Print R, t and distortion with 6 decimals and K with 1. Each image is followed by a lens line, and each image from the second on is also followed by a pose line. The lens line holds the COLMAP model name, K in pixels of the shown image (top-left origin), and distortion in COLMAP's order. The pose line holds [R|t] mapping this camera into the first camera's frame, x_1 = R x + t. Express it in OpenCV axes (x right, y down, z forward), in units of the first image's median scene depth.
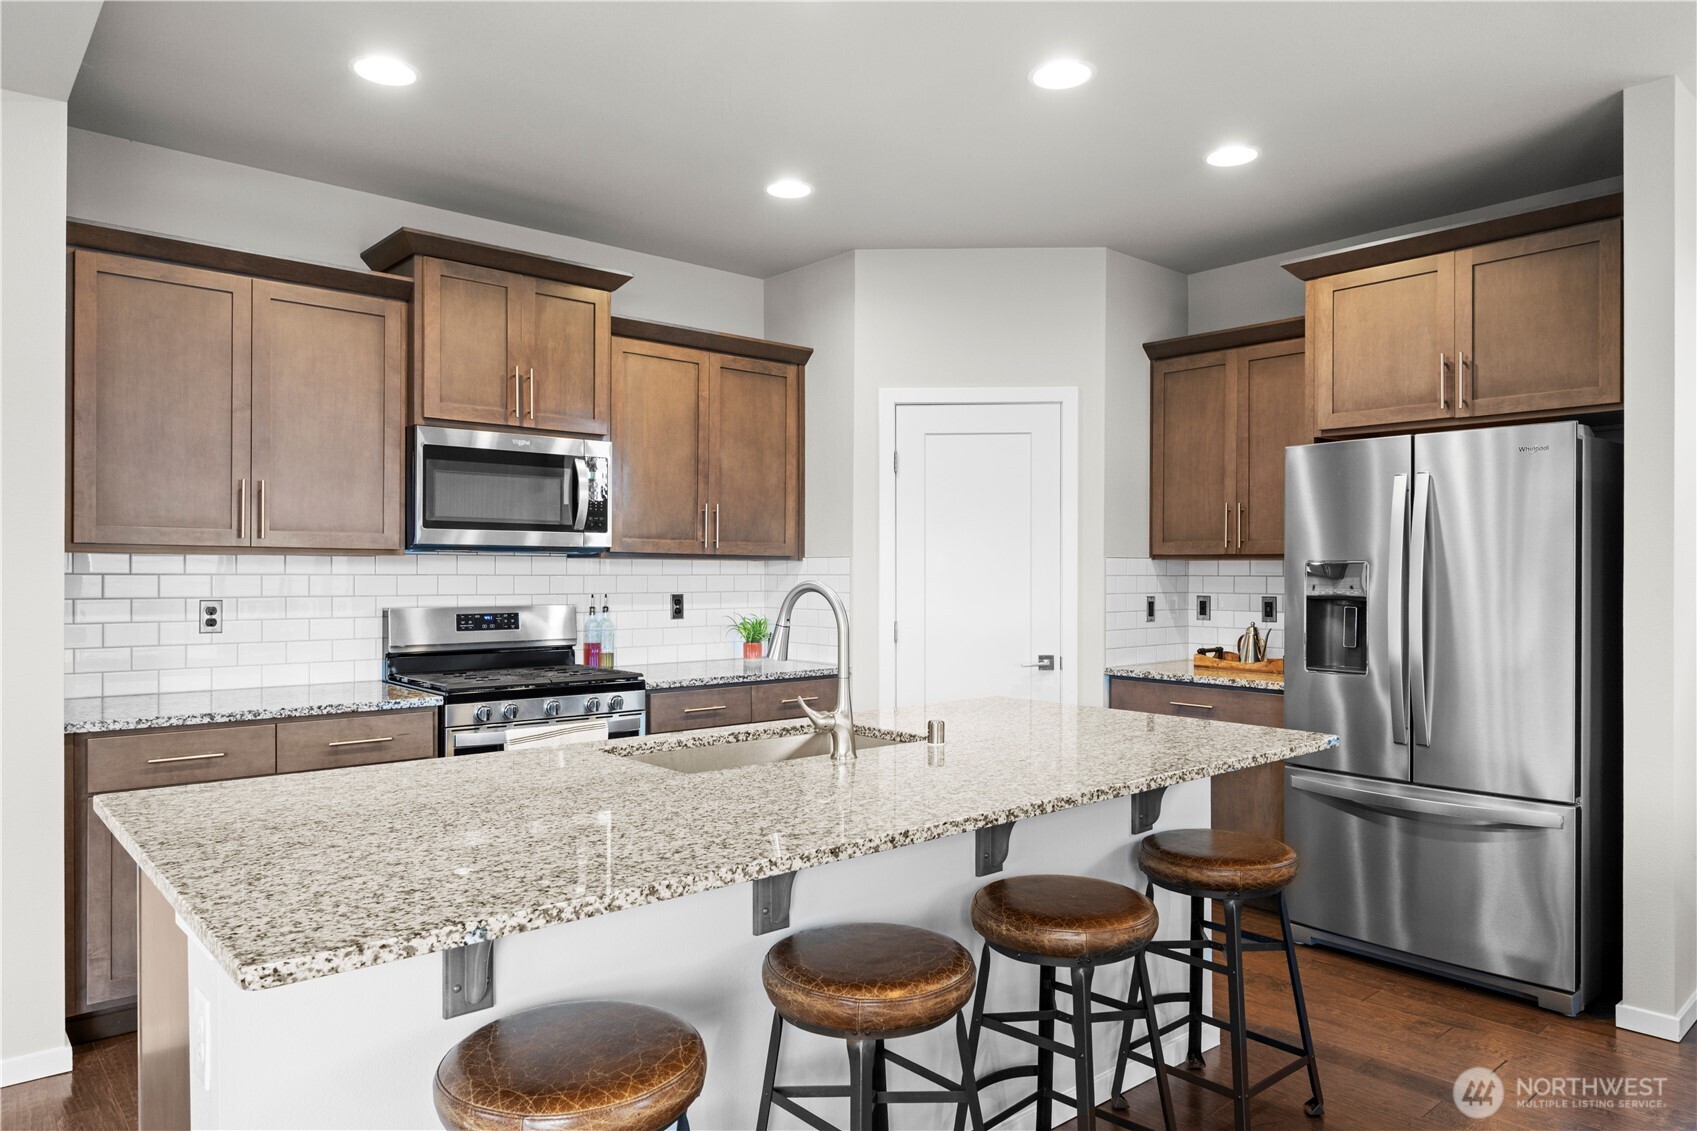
lens RADIAL K [[1092.3, 0, 847.9], [0, 1092.3, 578.2], [0, 0, 1]] dist [-0.002321, -0.001450]
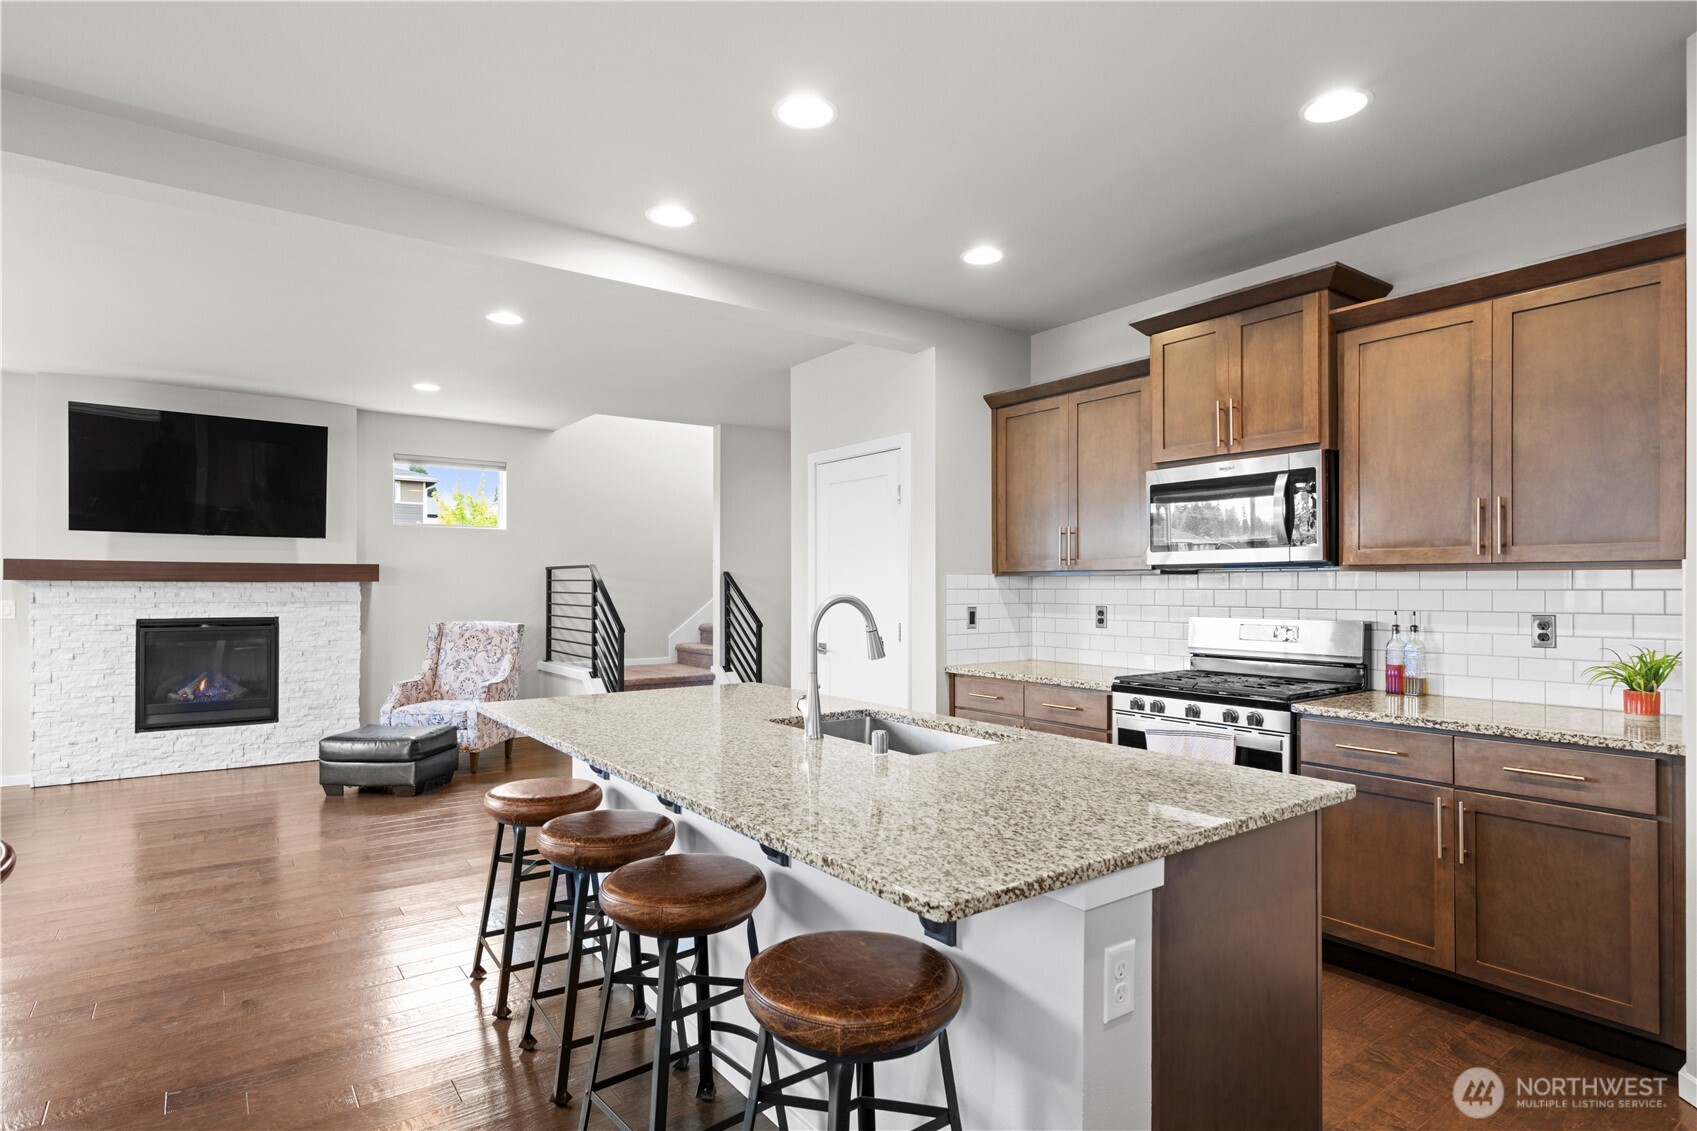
lens RADIAL K [[890.3, 0, 846.1], [0, 890.3, 584.6], [0, 0, 1]] dist [-0.001716, 0.000455]
pose [[-0.092722, -0.007590, -0.995663, 0.615143], [-0.006712, 0.999953, -0.006998, 0.000930], [0.995669, 0.006034, -0.092769, 0.696642]]
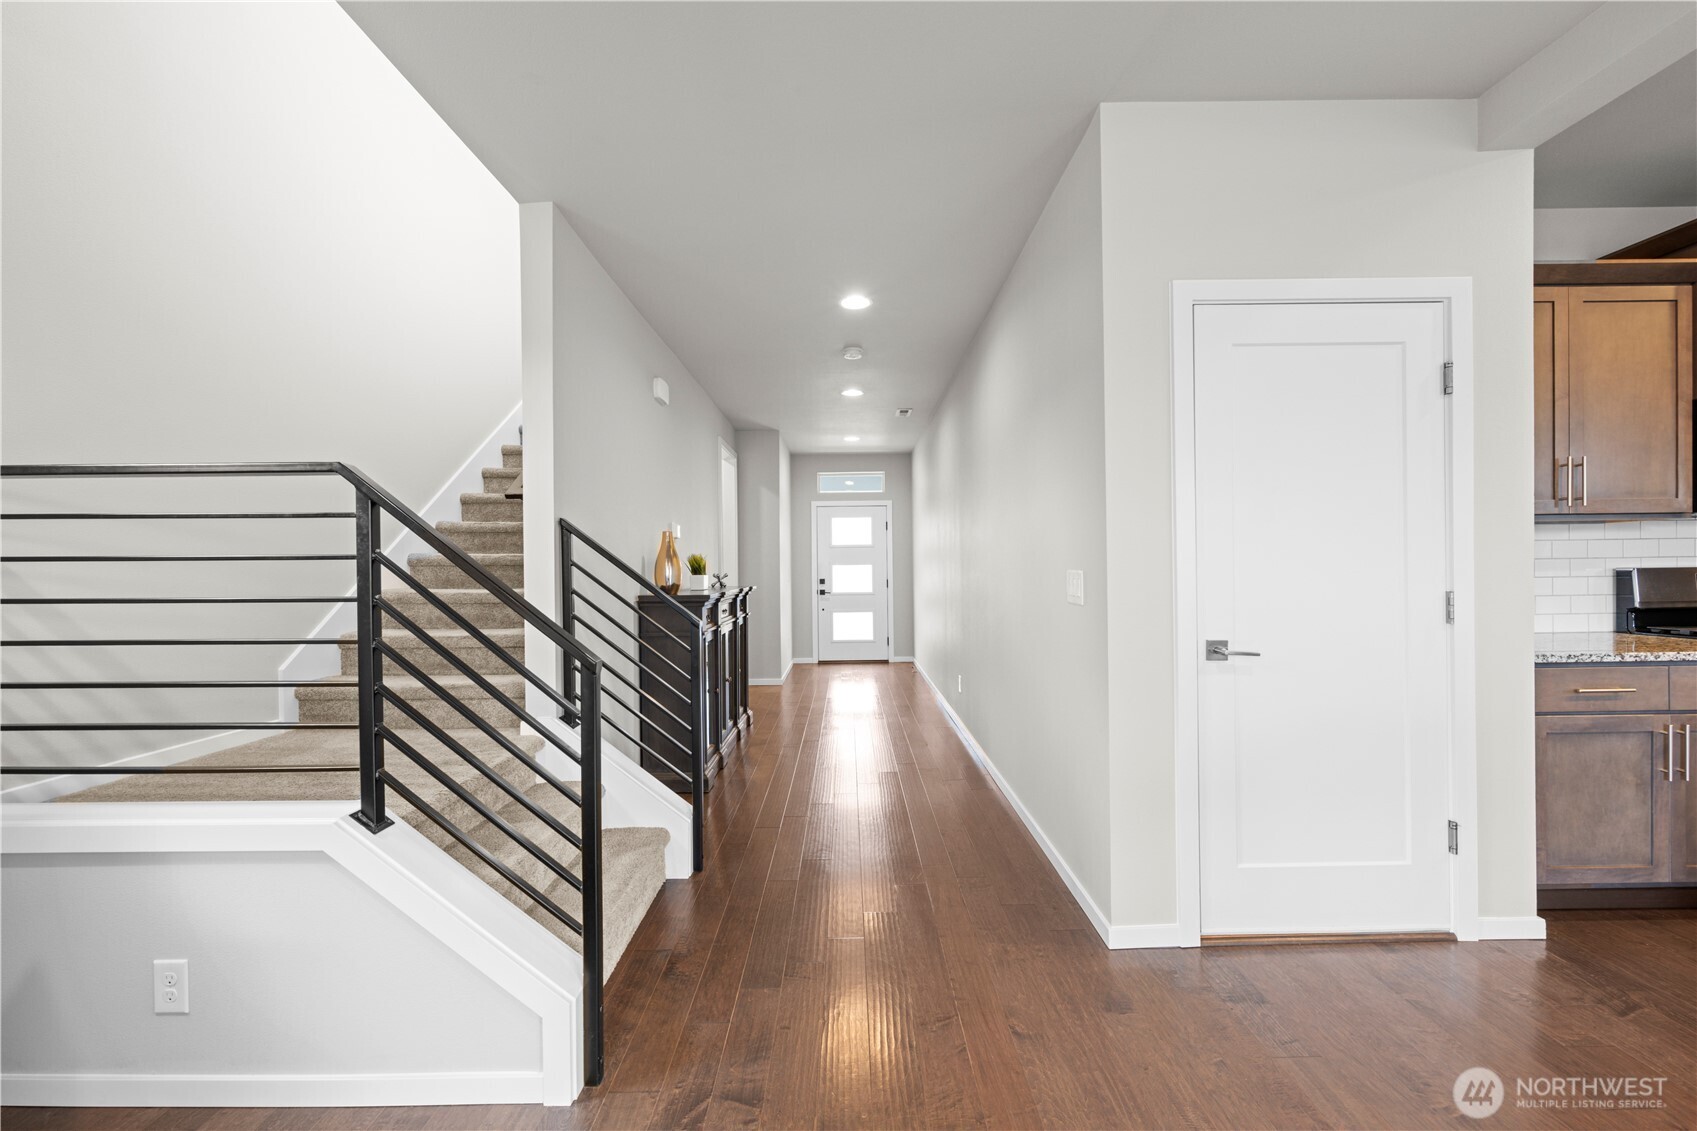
lens RADIAL K [[686.8, 0, 850.3], [0, 686.8, 573.1], [0, 0, 1]] dist [-0.000972, -0.000039]
pose [[0.754272, -0.009565, -0.656493, -0.558753], [0.012796, 0.999918, 0.000133, 0.021903], [0.656438, -0.008500, 0.754332, -0.063942]]
